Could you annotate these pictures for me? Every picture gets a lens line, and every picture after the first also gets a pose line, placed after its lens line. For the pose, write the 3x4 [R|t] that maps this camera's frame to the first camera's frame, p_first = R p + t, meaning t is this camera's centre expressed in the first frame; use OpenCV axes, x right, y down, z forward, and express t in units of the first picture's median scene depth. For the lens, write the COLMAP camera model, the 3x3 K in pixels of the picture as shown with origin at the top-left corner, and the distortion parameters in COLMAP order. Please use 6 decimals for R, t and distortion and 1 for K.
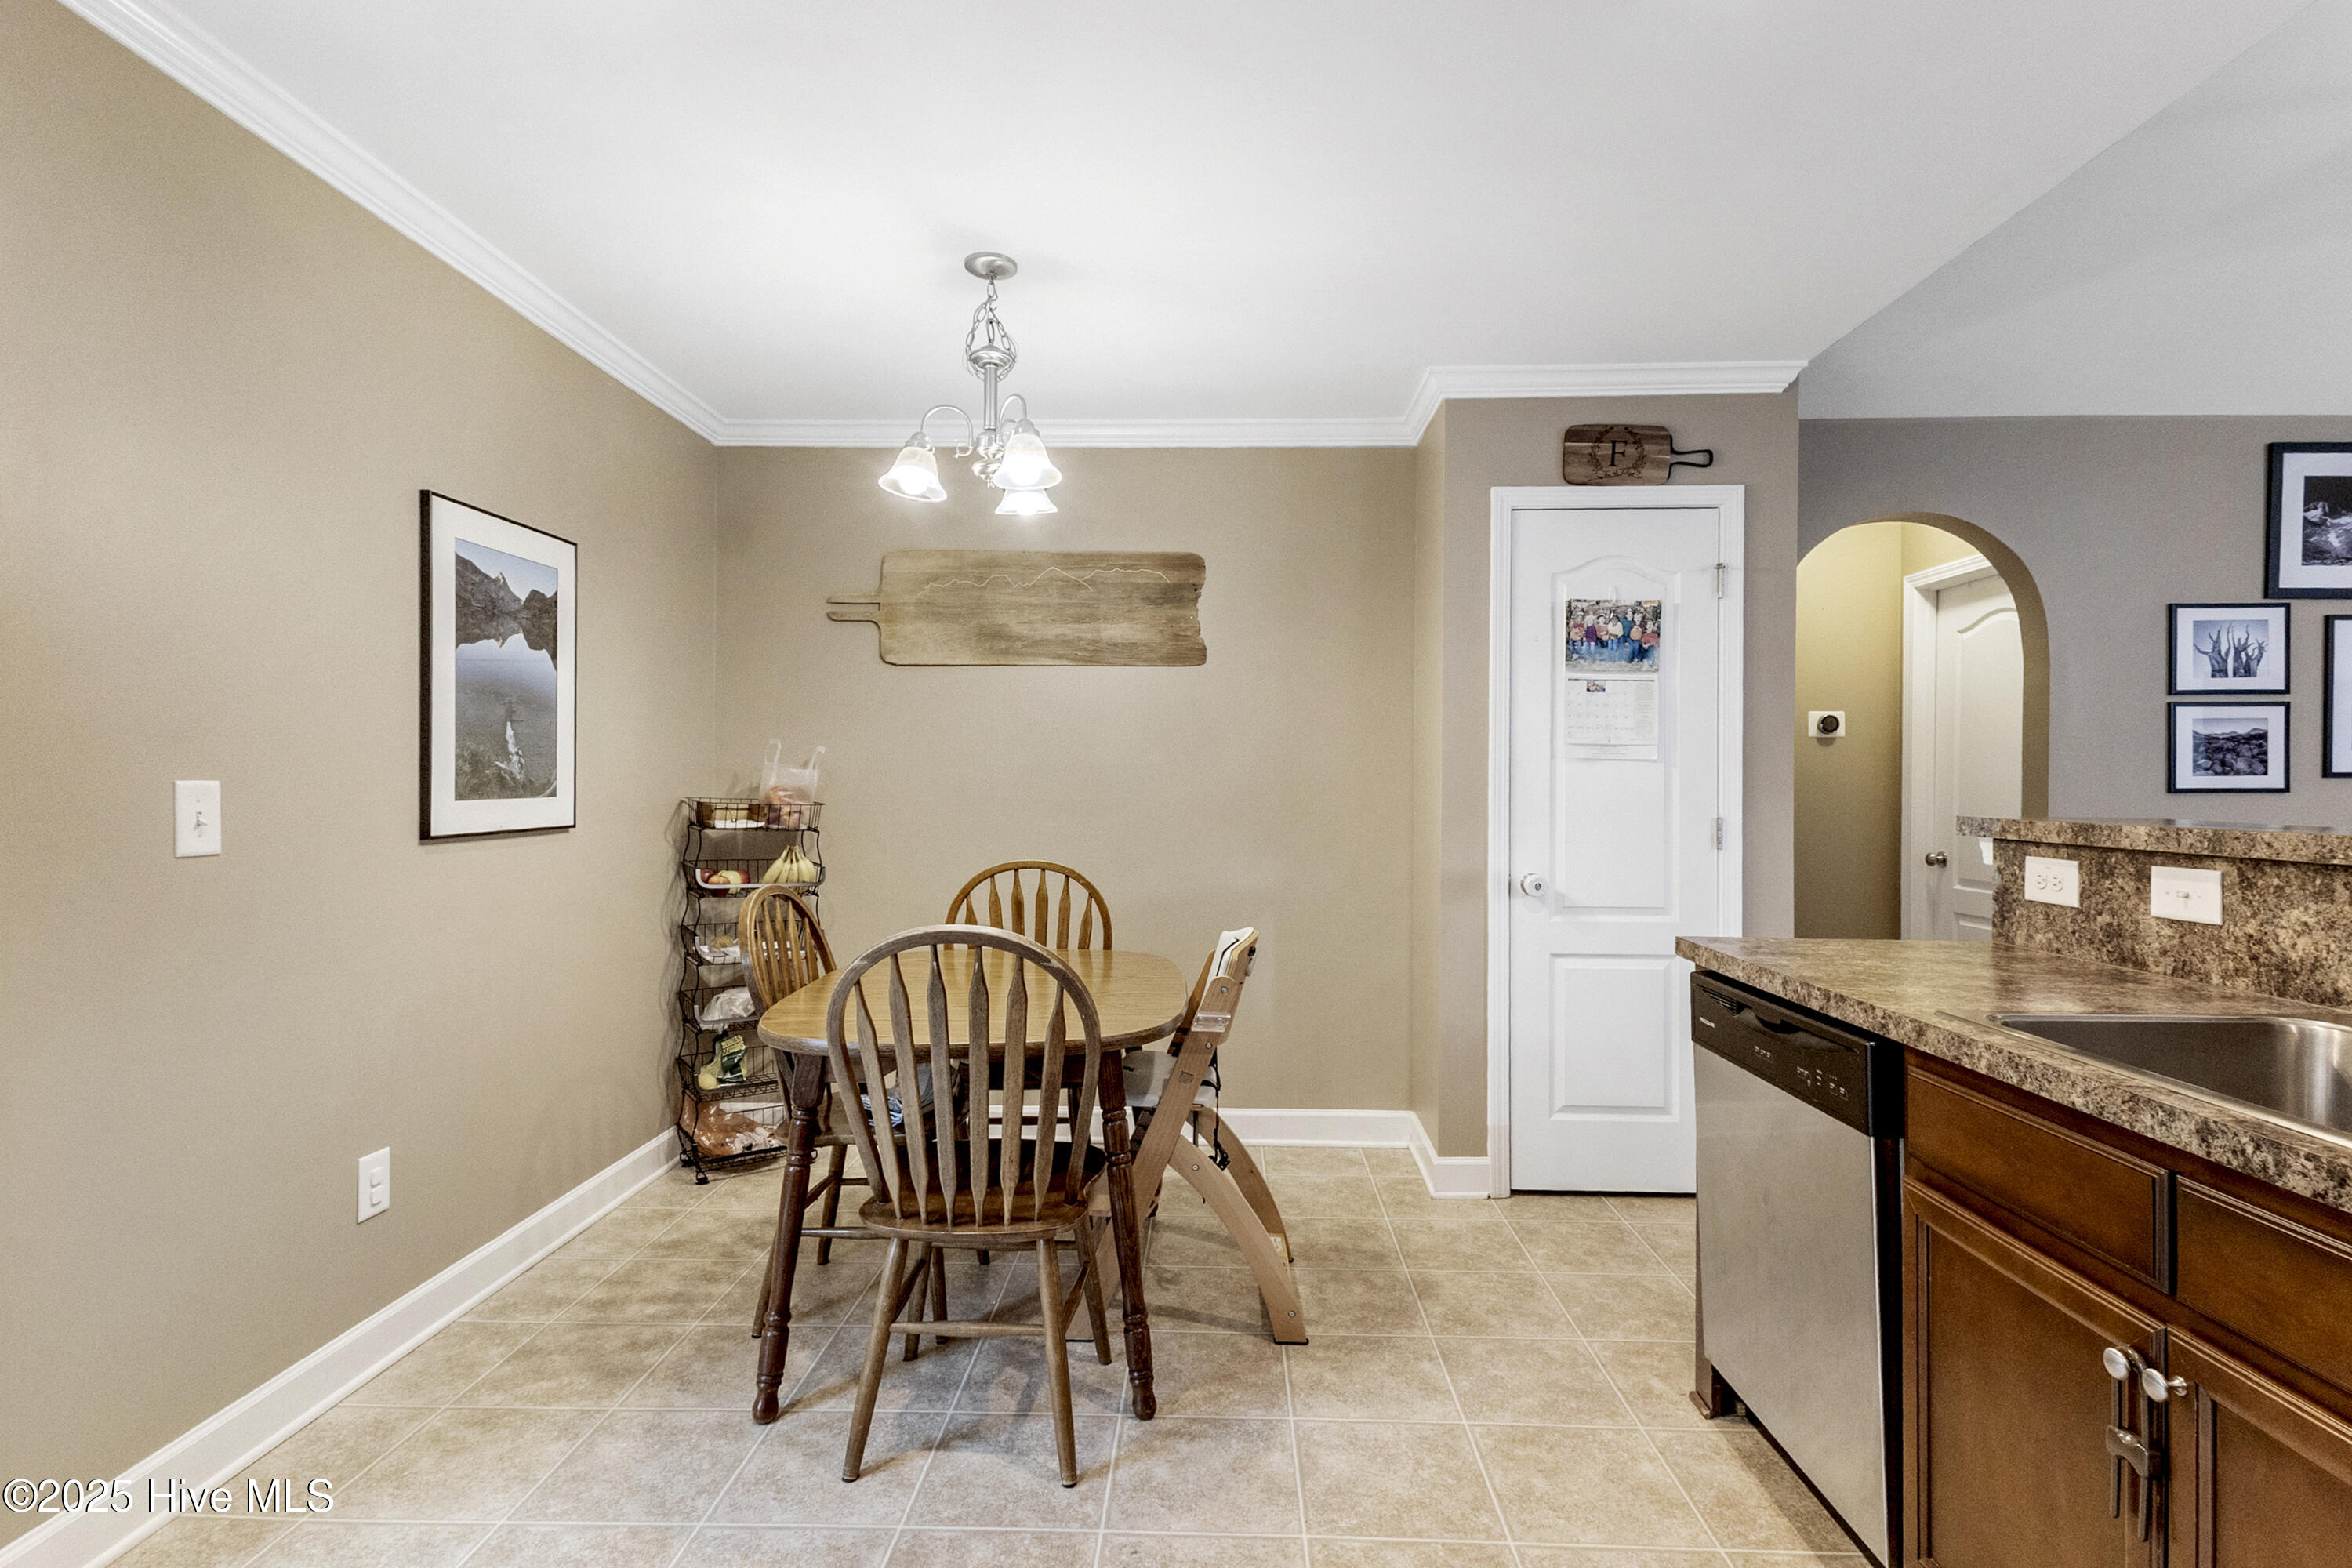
lens RADIAL K [[1142.4, 0, 1182.7], [0, 1142.4, 782.8], [0, 0, 1]] dist [0.028286, -0.002619]
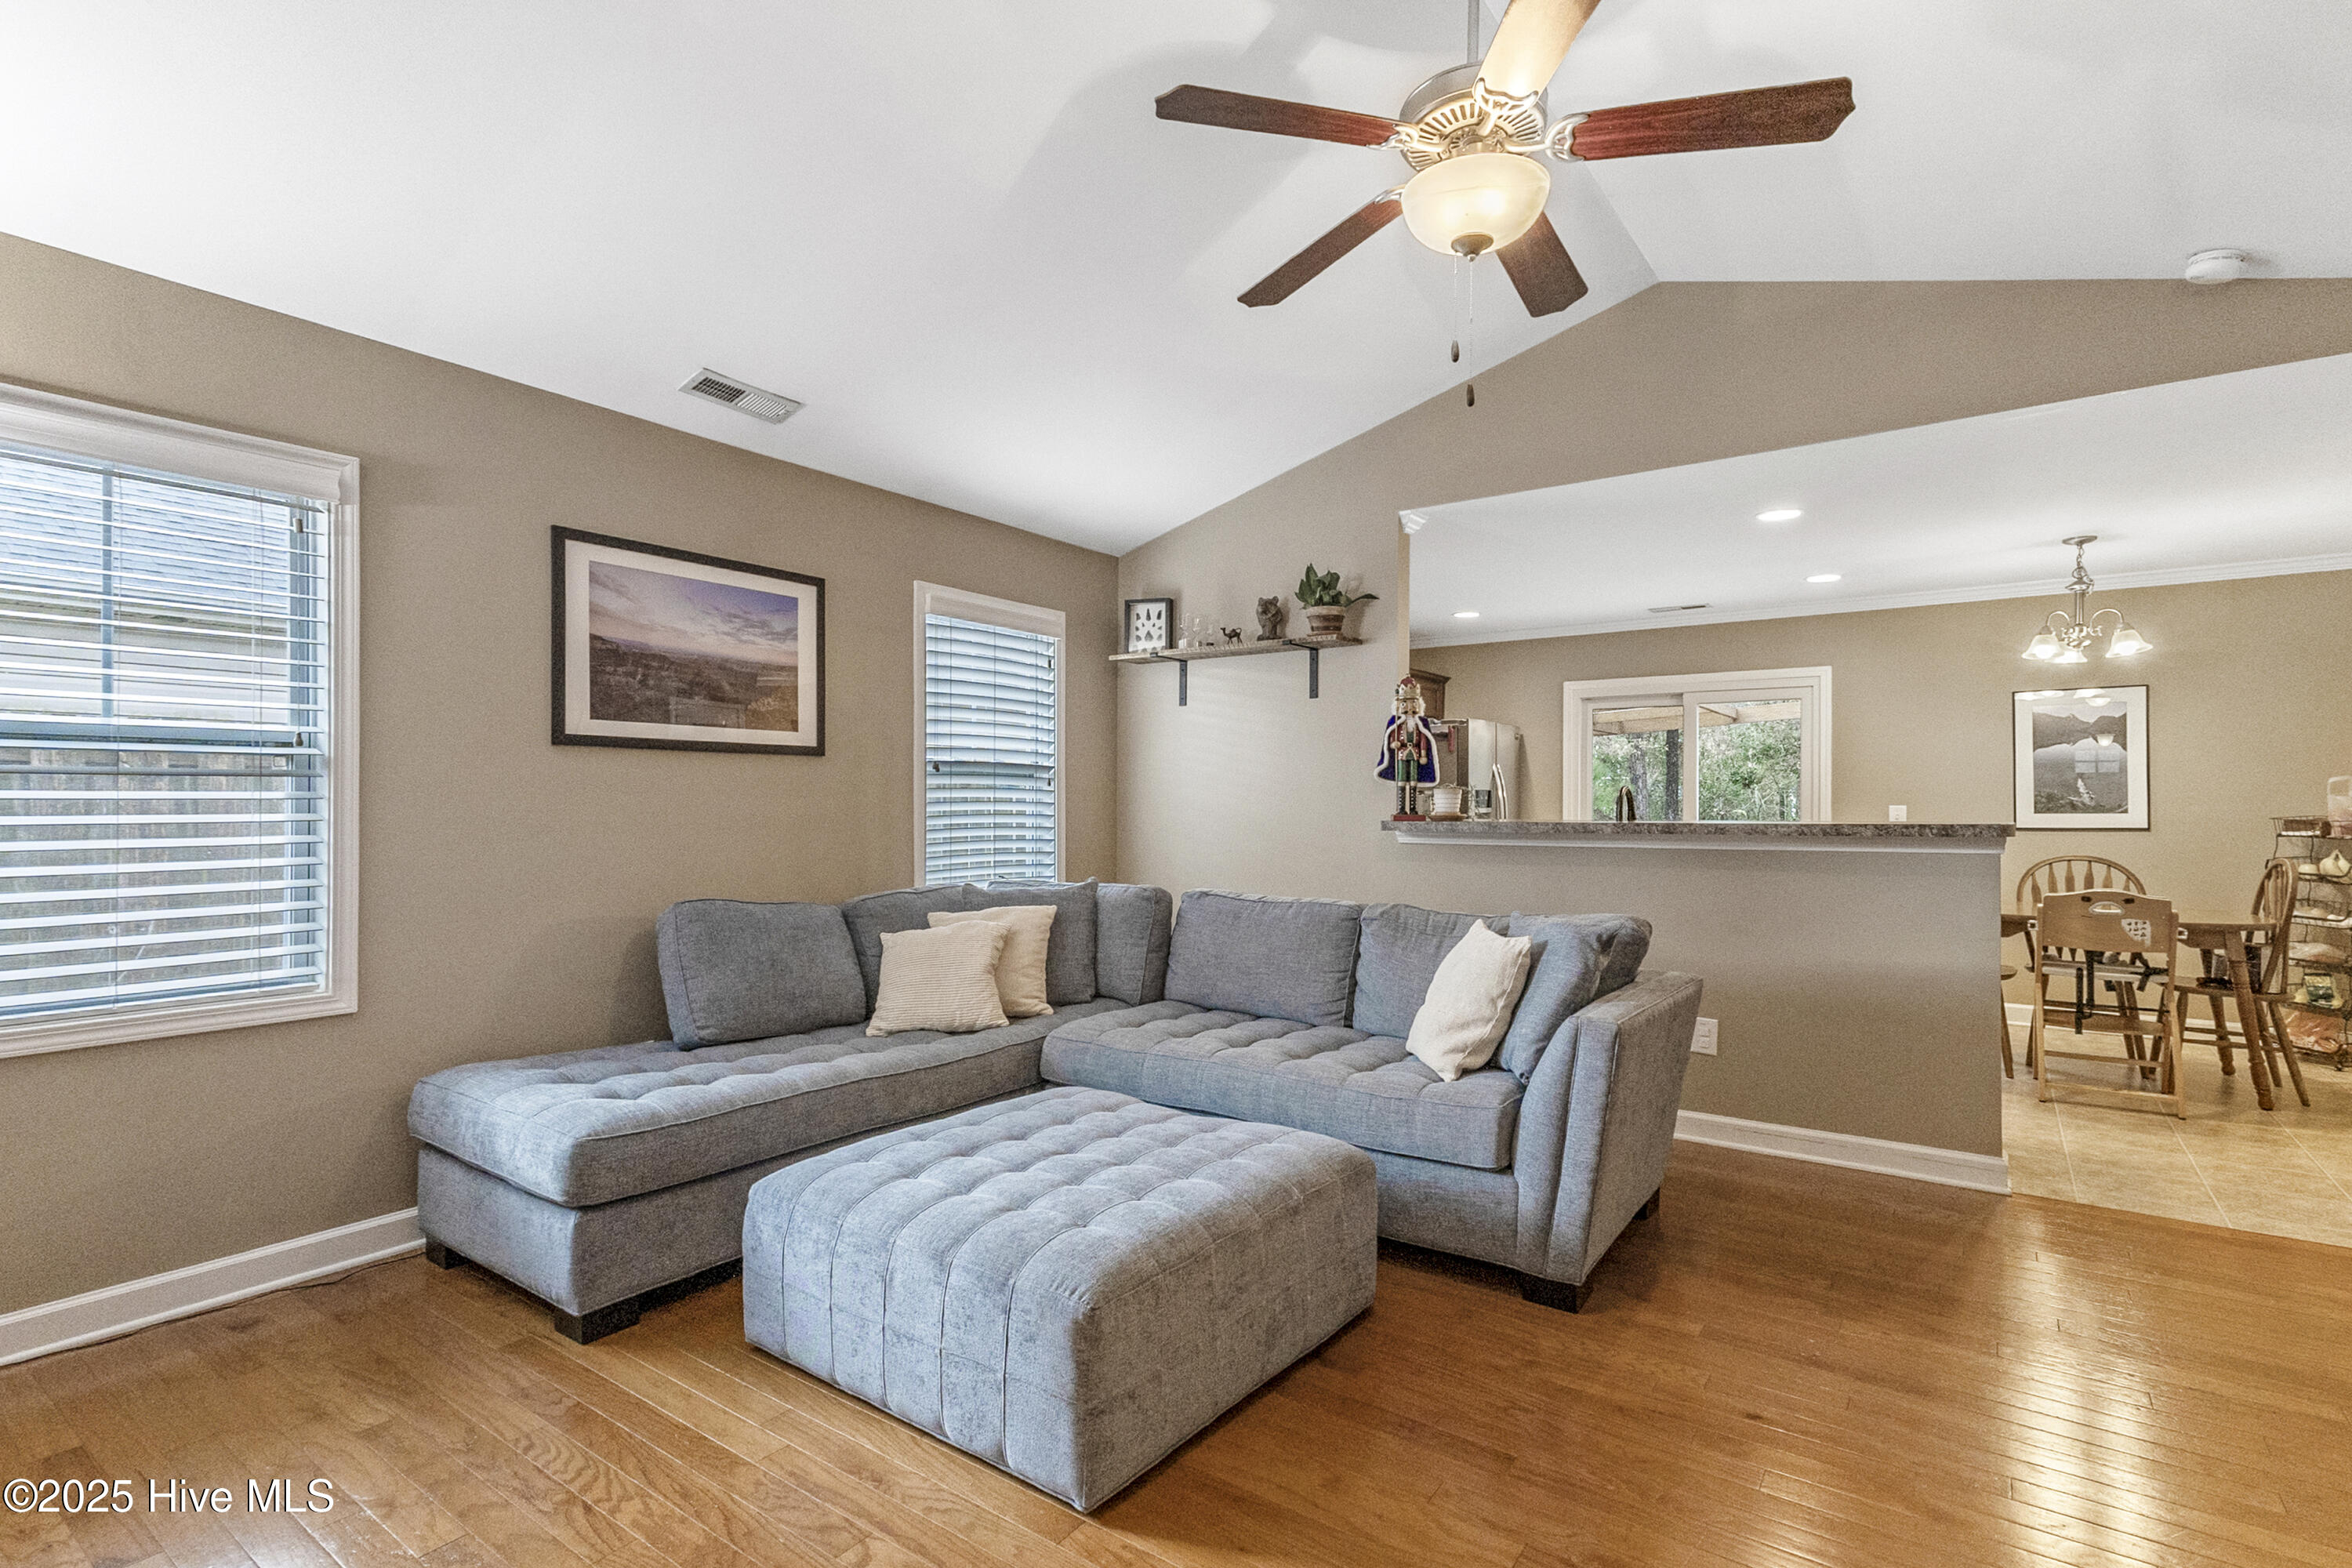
lens RADIAL K [[1142.4, 0, 1181.4], [0, 1142.4, 789.8], [0, 0, 1]] dist [0.028286, -0.002619]
pose [[-0.544796, -0.016228, -0.838412, 2.463028], [-0.001430, 0.999829, -0.018423, 0.013132], [0.838567, -0.008838, -0.544726, 0.846742]]
